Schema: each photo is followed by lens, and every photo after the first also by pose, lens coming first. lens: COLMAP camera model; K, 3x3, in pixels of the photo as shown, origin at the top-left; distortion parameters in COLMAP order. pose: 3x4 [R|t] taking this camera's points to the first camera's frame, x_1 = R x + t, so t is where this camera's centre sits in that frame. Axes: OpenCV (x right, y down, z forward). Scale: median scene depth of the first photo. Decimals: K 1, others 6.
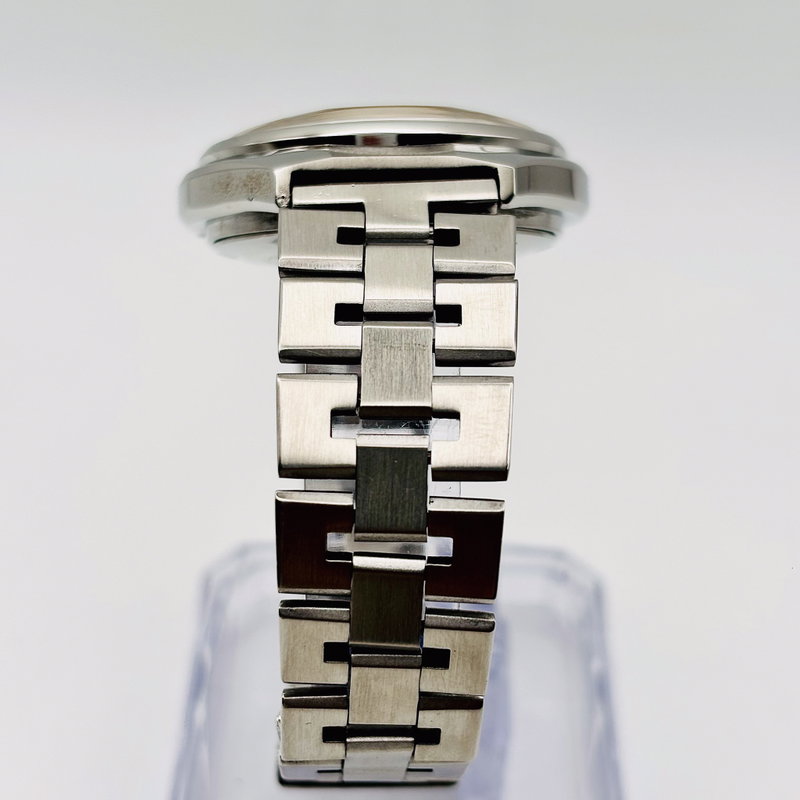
lens RADIAL K [[1678.3, 0, 400.8], [0, 1678.3, 400.3], [0, 0, 1]] dist [0.256256, 0.000000]
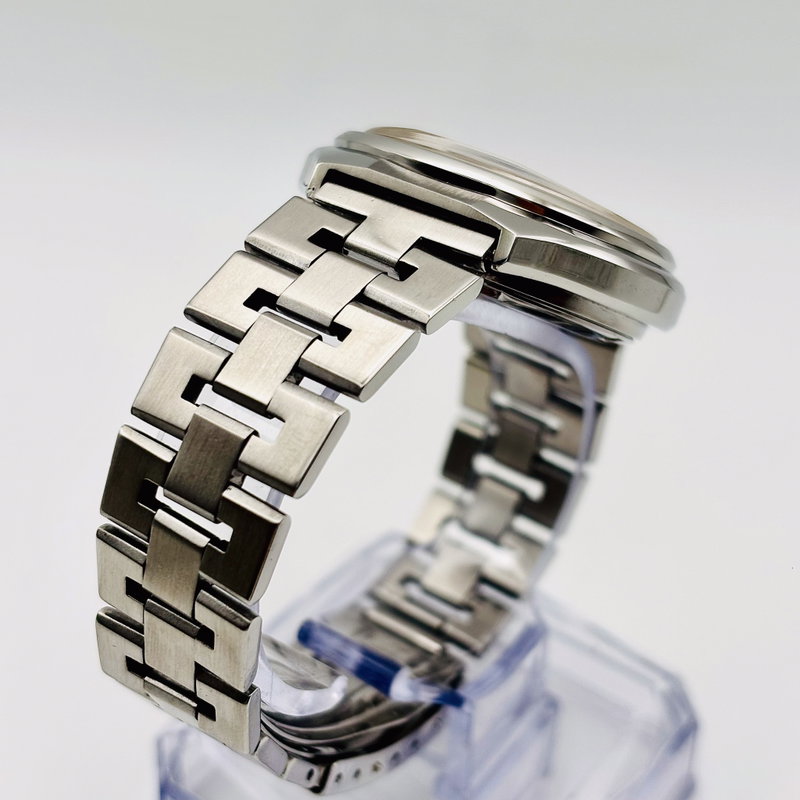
lens RADIAL K [[1678.3, 0, 400.8], [0, 1678.3, 403.8], [0, 0, 1]] dist [0.256256, 0.000000]
pose [[0.819074, 0.366911, -0.441015, 0.527067], [-0.374072, 0.924415, 0.074341, -0.102167], [0.434958, 0.104080, 0.894416, 0.101752]]
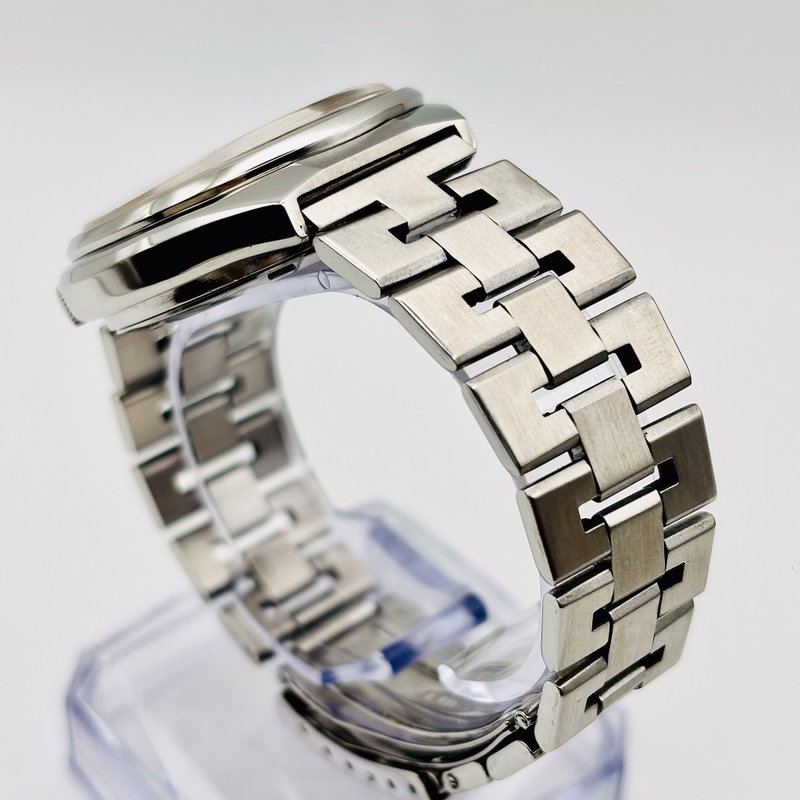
lens RADIAL K [[1678.3, 0, 396.6], [0, 1678.3, 398.3], [0, 0, 1]] dist [0.256256, 0.000000]
pose [[0.775933, -0.403349, 0.485013, -0.561544], [0.391684, 0.910757, 0.130784, -0.145330], [-0.494481, 0.088493, 0.864672, 0.185394]]
